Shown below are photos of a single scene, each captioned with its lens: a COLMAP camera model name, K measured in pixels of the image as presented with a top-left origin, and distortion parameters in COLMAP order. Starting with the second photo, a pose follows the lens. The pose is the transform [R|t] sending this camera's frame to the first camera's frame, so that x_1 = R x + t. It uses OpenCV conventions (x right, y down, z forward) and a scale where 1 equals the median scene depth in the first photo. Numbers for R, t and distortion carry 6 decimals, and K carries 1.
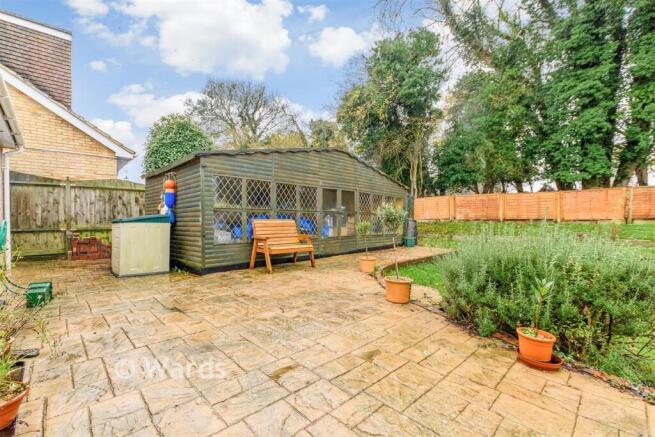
lens RADIAL K [[286.1, 0, 328.5], [0, 286.1, 219.7], [0, 0, 1]] dist [-0.001435, -0.000140]
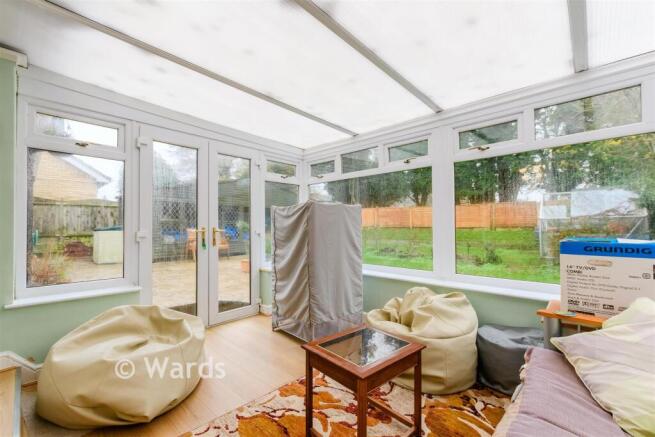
lens RADIAL K [[286.1, 0, 323.3], [0, 286.1, 222.2], [0, 0, 1]] dist [-0.001435, -0.000140]
pose [[0.998970, -0.000931, 0.045368, 0.299783], [0.001720, 0.999848, -0.017353, -0.003533], [-0.045345, 0.017414, 0.998820, -0.443043]]
